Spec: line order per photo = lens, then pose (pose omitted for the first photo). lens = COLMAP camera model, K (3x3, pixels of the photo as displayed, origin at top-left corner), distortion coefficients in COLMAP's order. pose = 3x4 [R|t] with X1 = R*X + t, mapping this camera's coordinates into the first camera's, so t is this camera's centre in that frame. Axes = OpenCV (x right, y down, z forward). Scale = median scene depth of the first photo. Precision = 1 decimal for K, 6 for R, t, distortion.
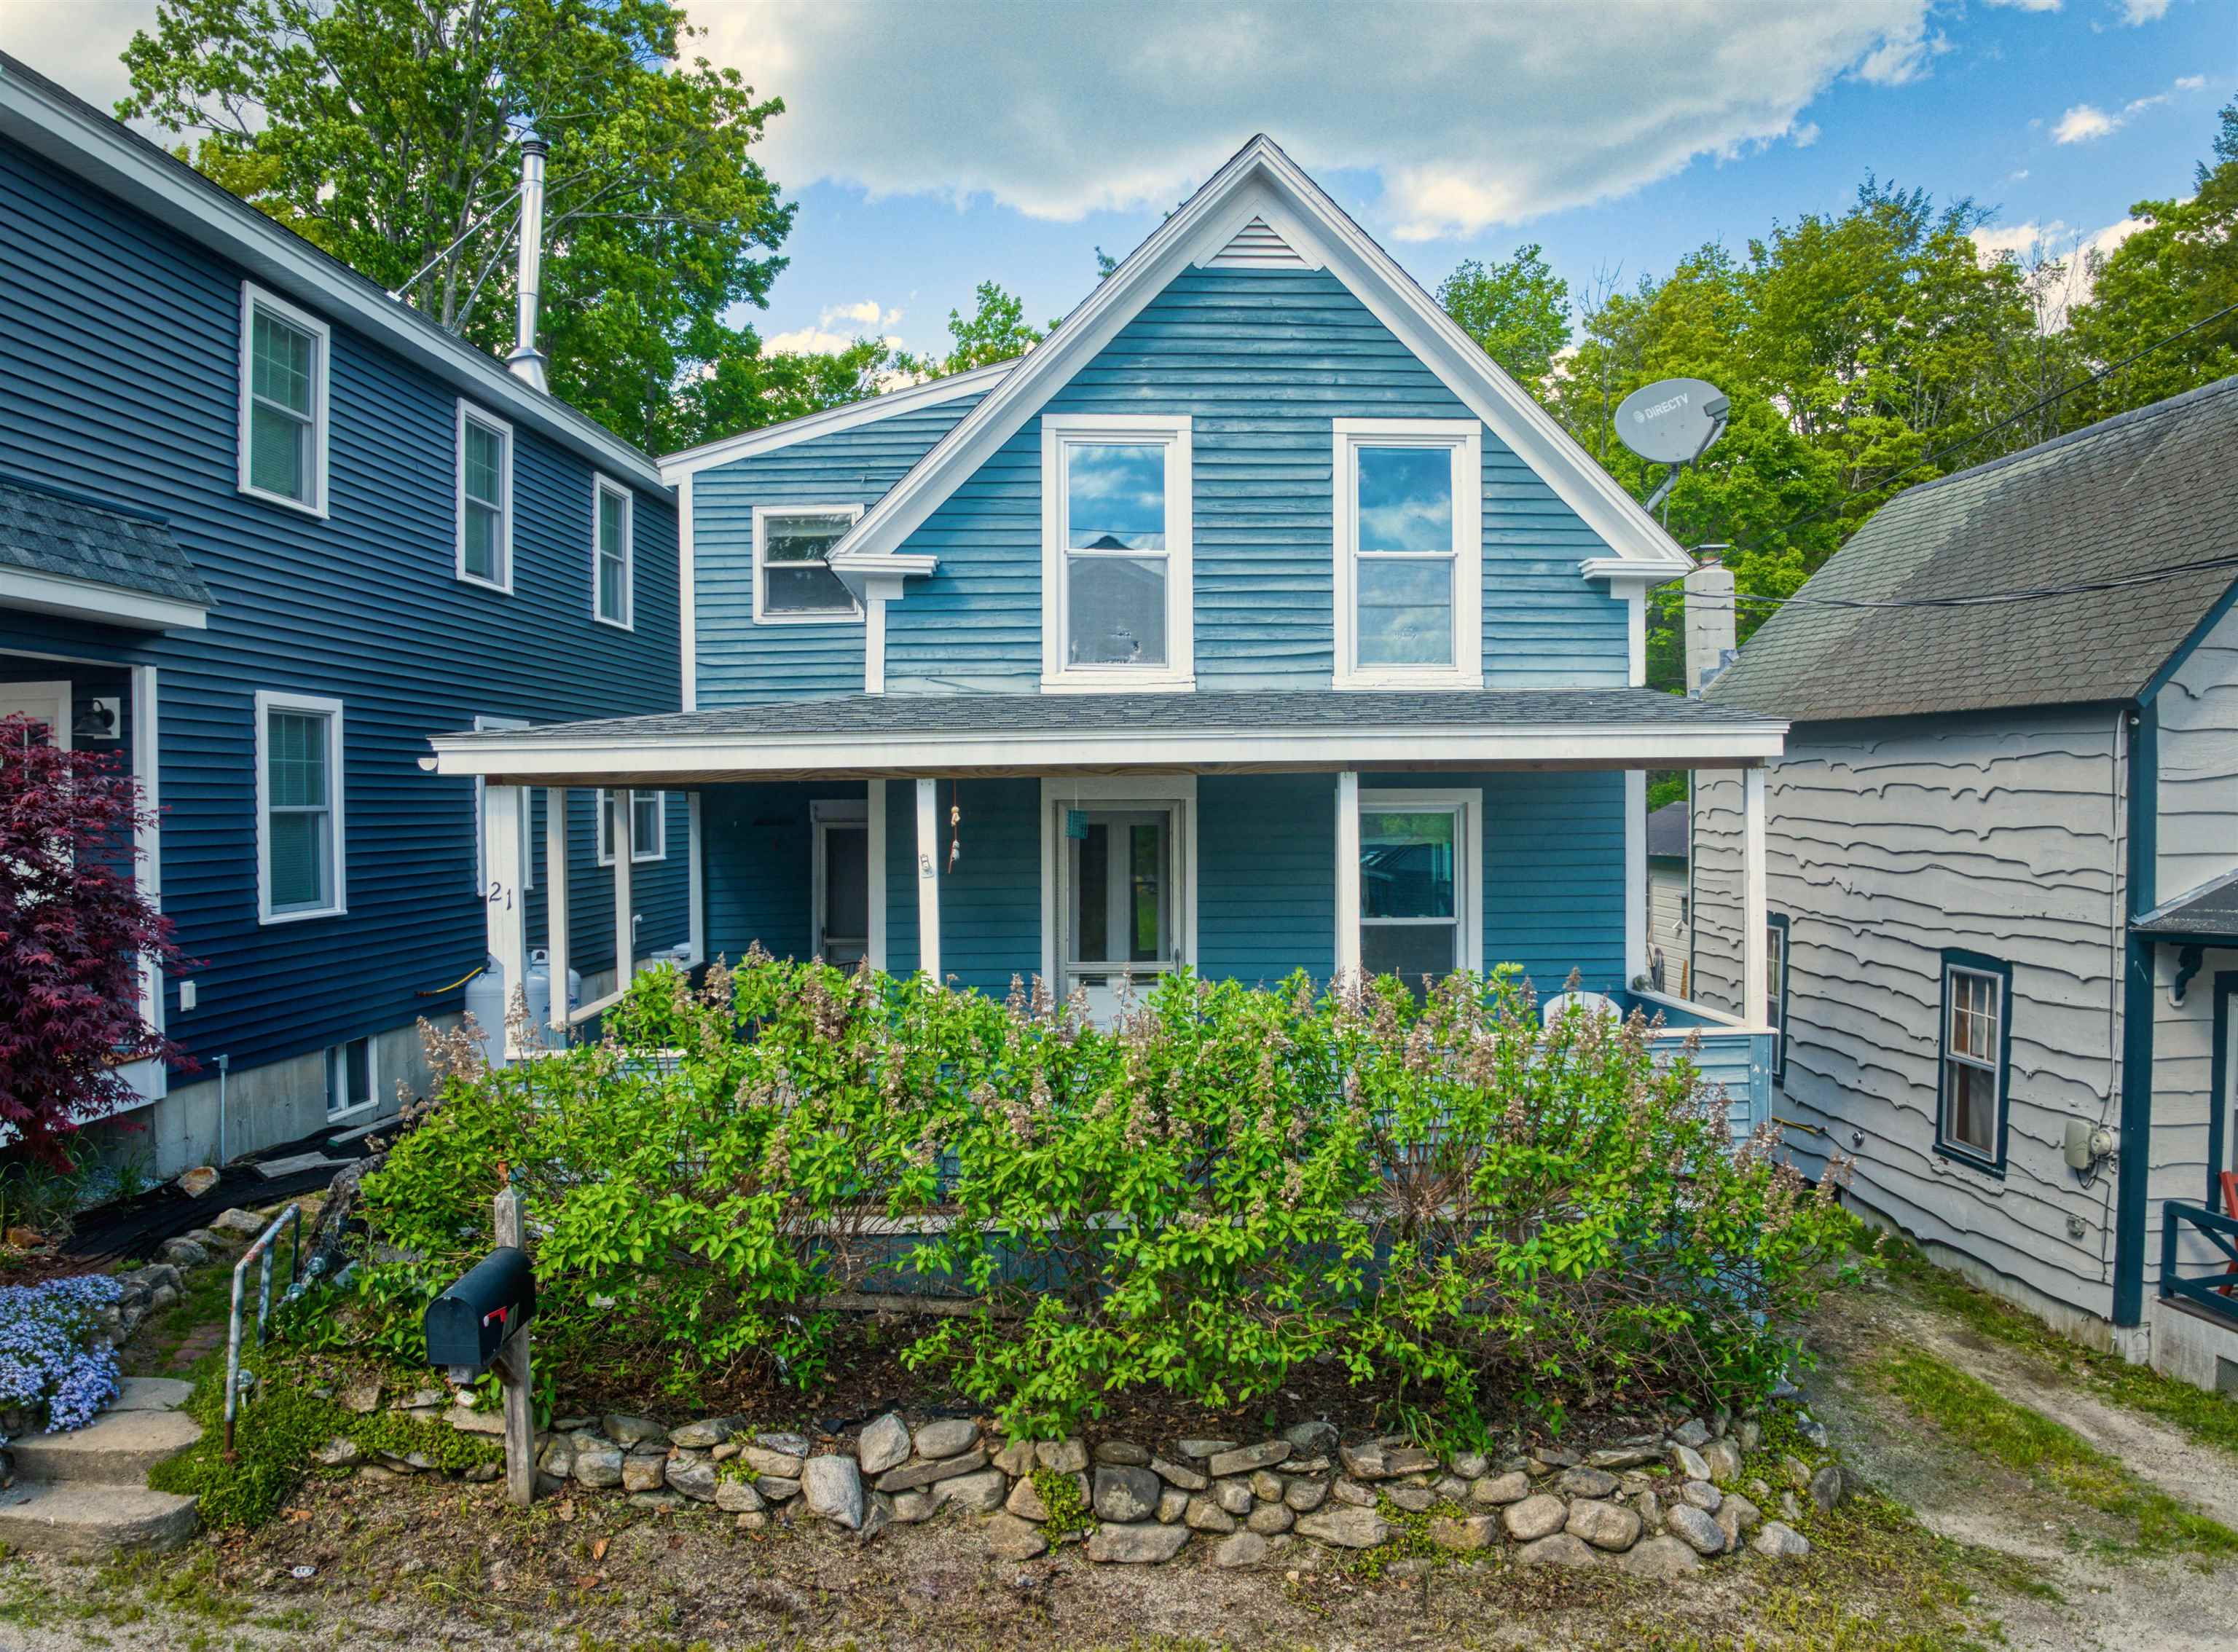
lens RADIAL K [[1614.0, 0, 1140.1], [0, 1614.0, 828.8], [0, 0, 1]] dist [-0.048894, -0.047778]
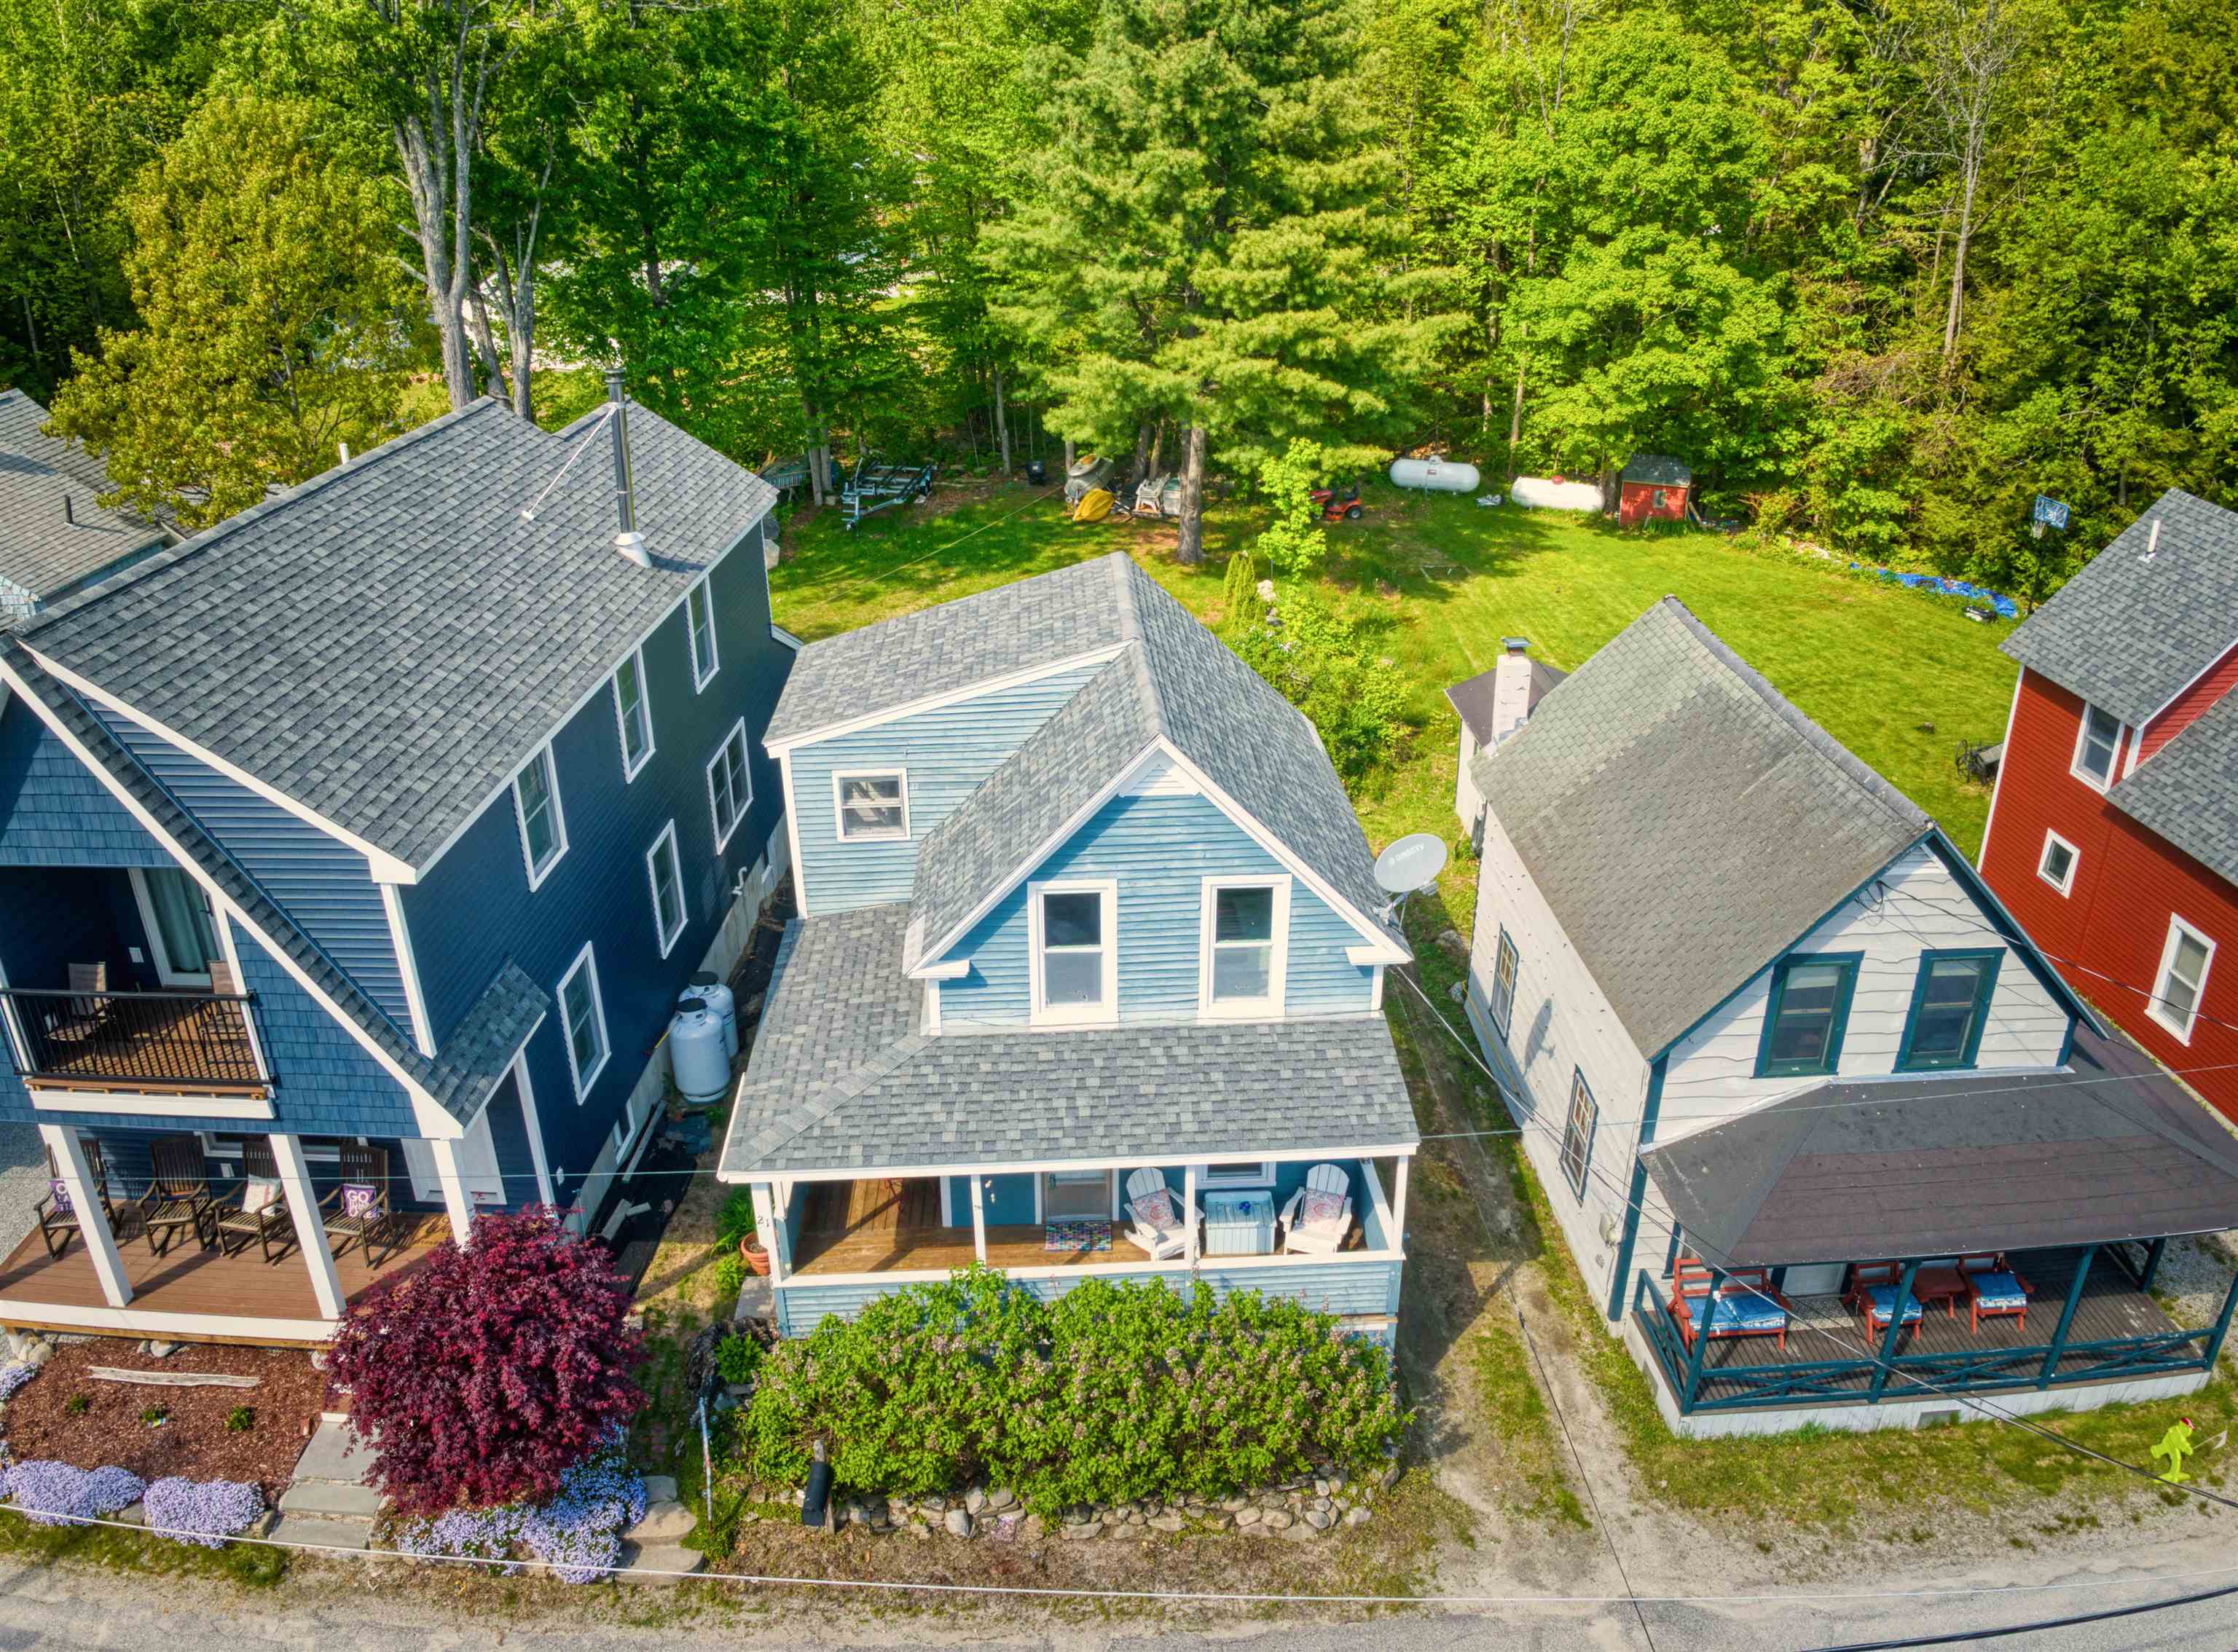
lens RADIAL K [[1628.5, 0, 1119.0], [0, 1628.5, 826.0], [0, 0, 1]] dist [-0.044681, -0.050199]
pose [[0.999971, 0.004566, 0.006068, 0.031237], [-0.006645, 0.912958, 0.408000, -1.317931], [-0.003677, -0.408028, 0.912962, -0.689891]]
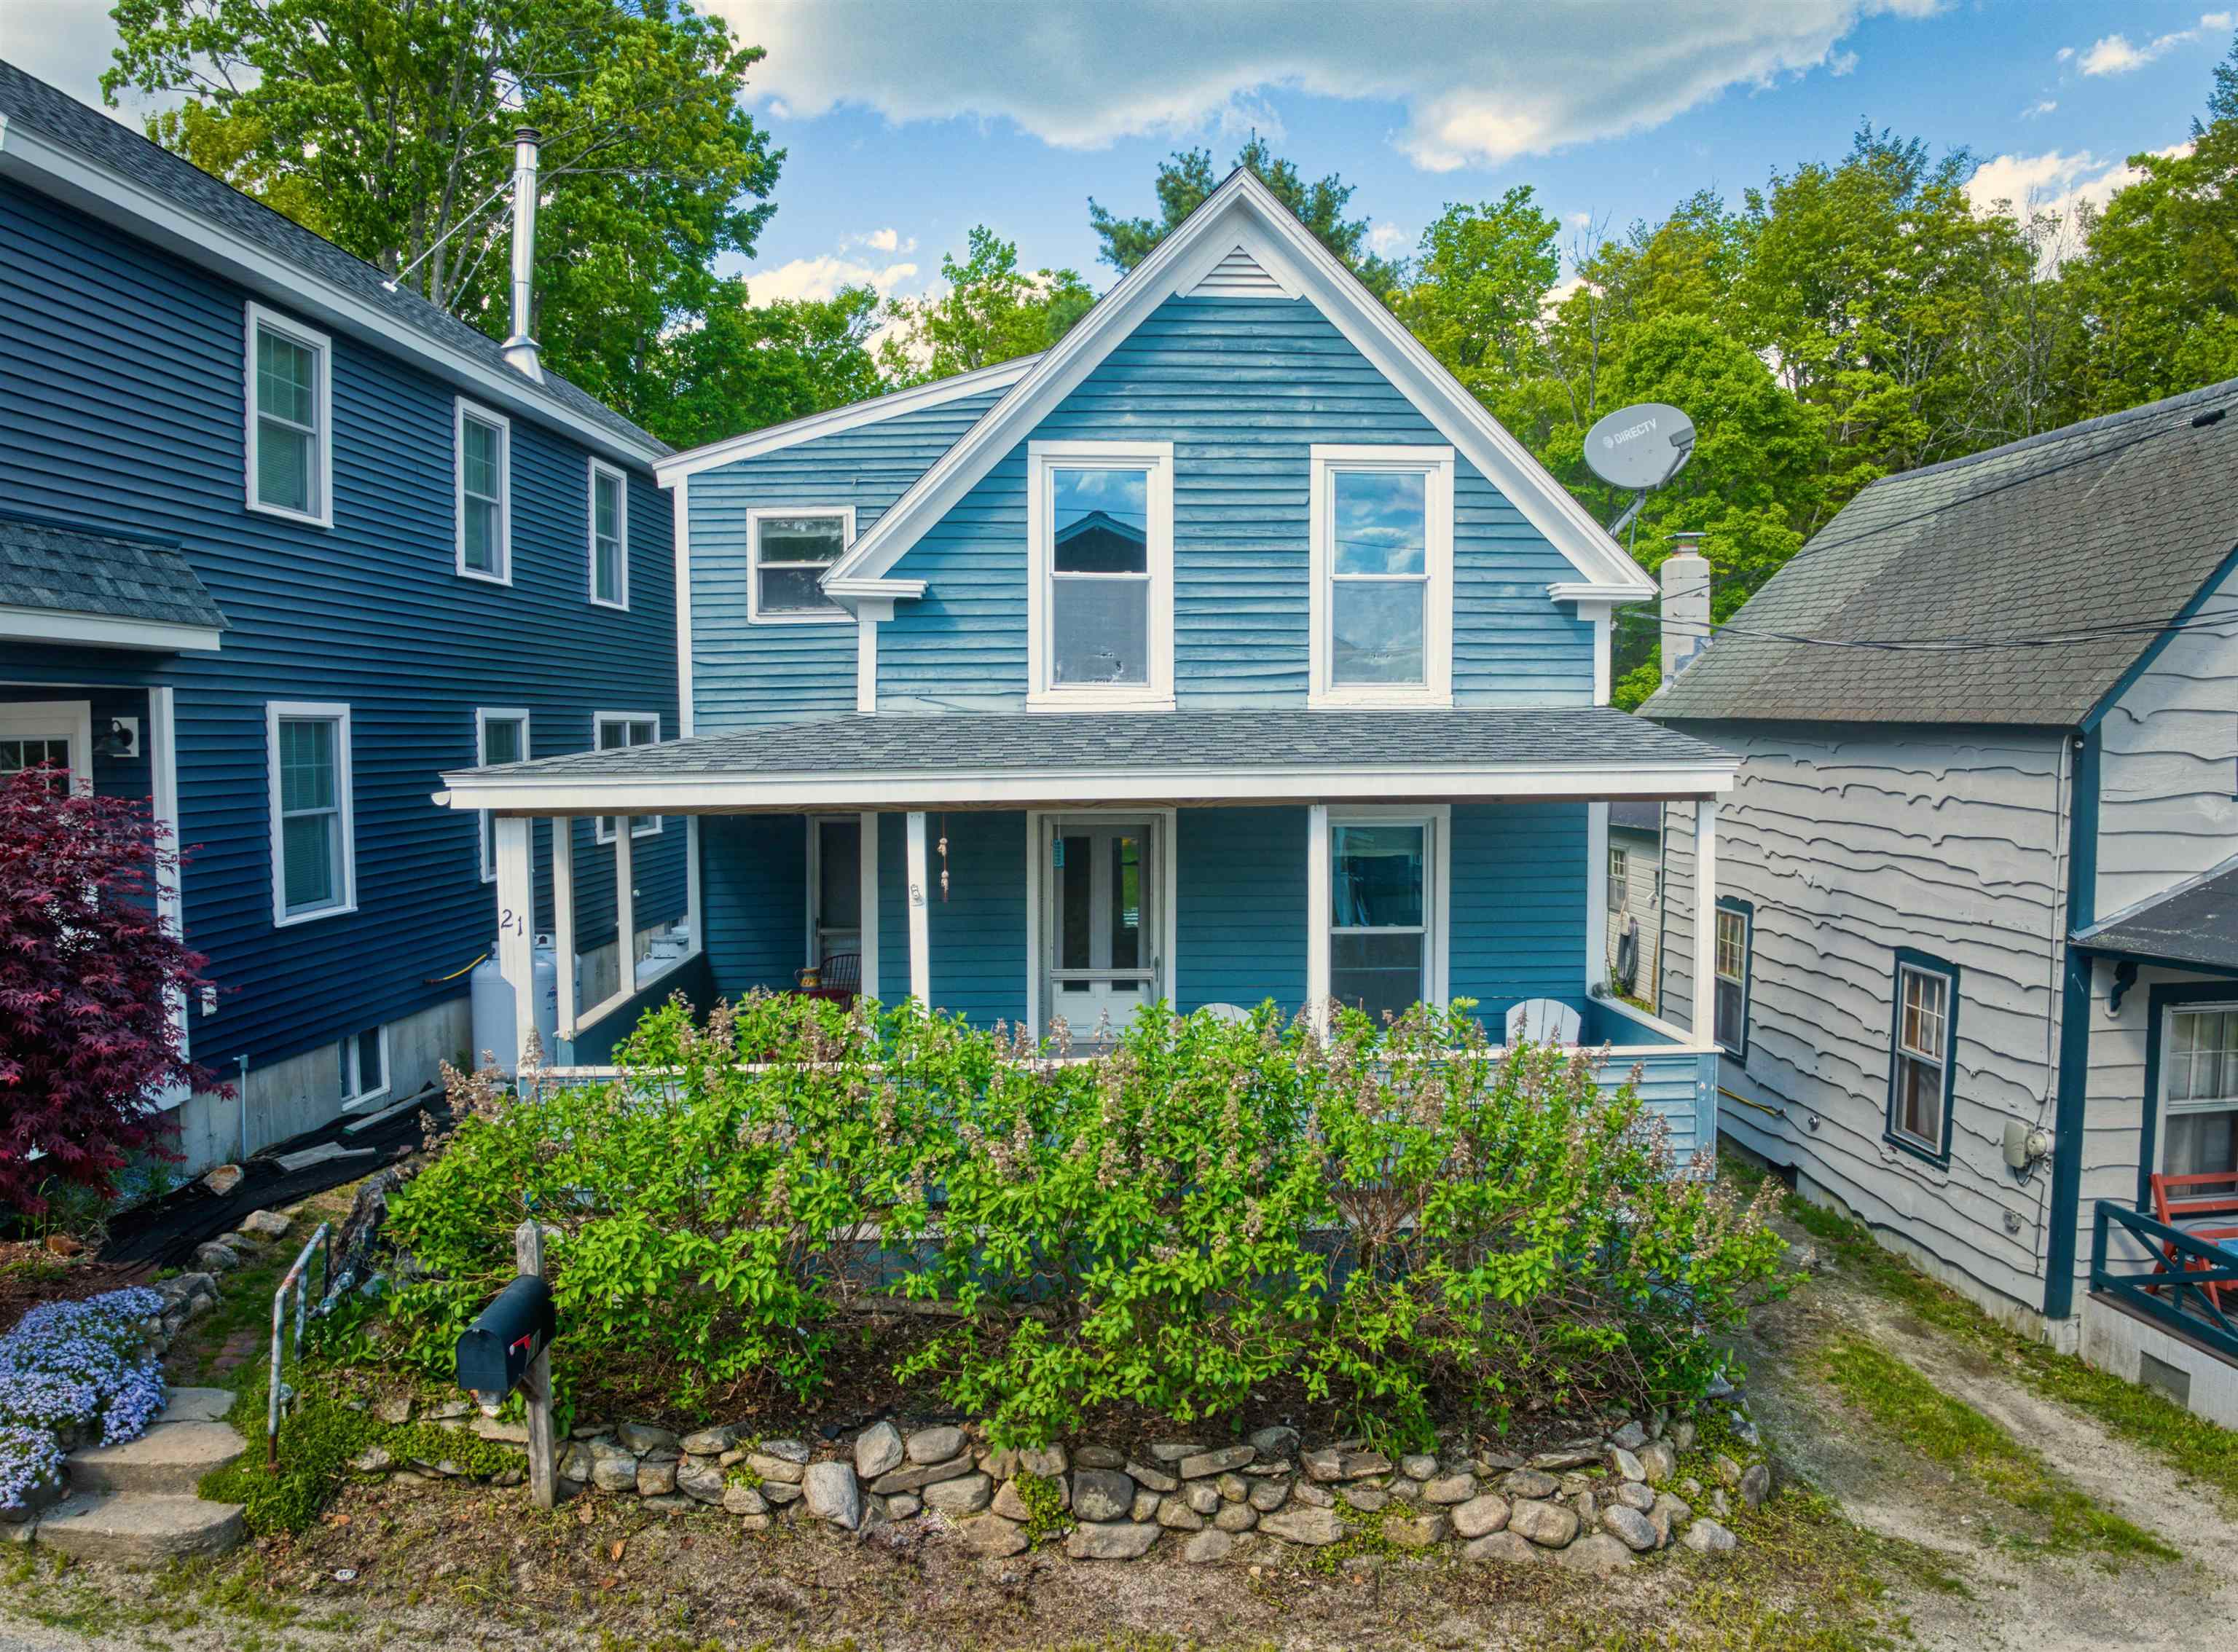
lens RADIAL K [[1614.0, 0, 1140.1], [0, 1614.0, 828.8], [0, 0, 1]] dist [-0.048894, -0.047778]
pose [[0.999982, 0.003346, 0.004892, 0.008741], [-0.003554, 0.999061, 0.043184, -0.070907], [-0.004743, -0.043201, 0.999055, -0.054159]]
